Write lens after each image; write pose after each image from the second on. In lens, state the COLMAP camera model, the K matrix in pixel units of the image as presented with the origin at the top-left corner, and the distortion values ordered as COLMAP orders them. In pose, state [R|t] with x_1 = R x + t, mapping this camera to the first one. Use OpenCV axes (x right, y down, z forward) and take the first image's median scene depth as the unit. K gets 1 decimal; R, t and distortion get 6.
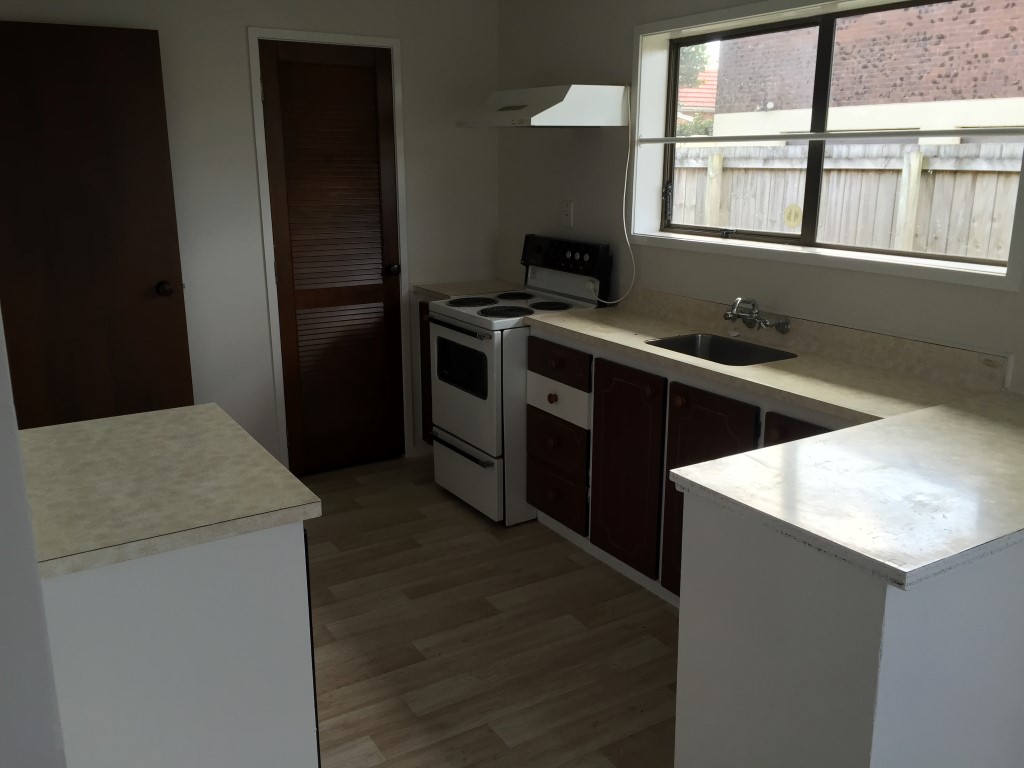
lens RADIAL K [[917.0, 0, 512.0], [0, 917.0, 384.0], [0, 0, 1]] dist [0.063776, 0.001810]
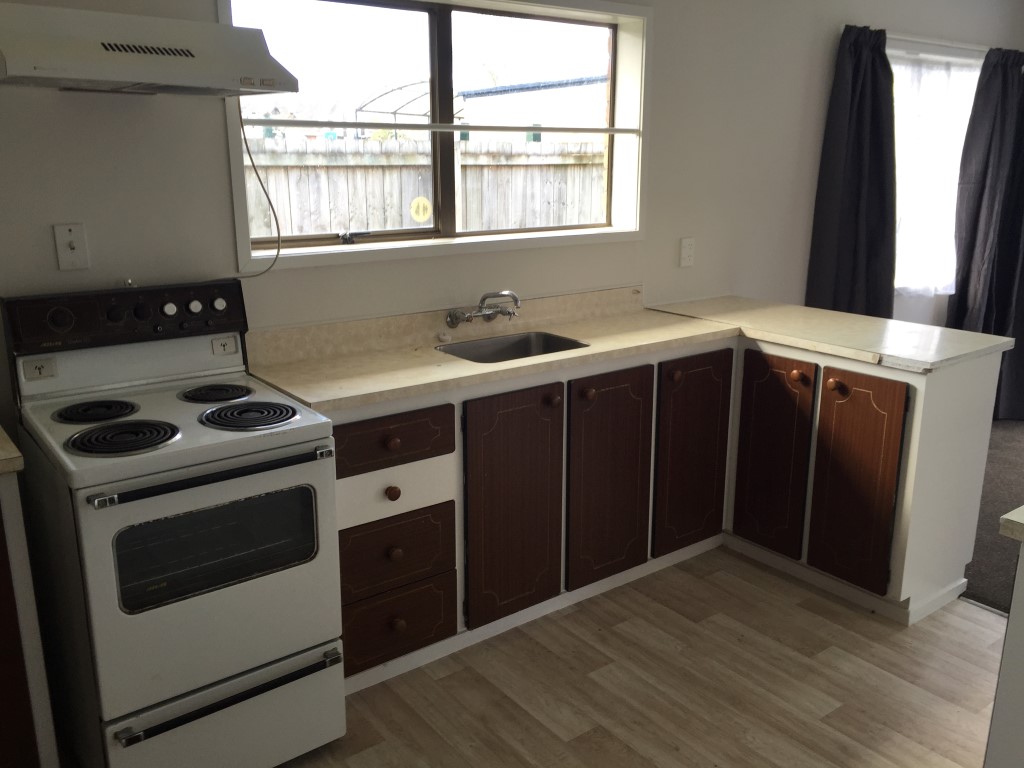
lens RADIAL K [[864.2, 0, 512.0], [0, 864.2, 358.2], [0, 0, 1]] dist [-0.054703, -0.001755]
pose [[-0.106343, -0.225758, 0.968362, -0.615048], [0.240767, 0.939056, 0.245366, -0.234016], [-0.964739, 0.259243, -0.045507, 0.986225]]
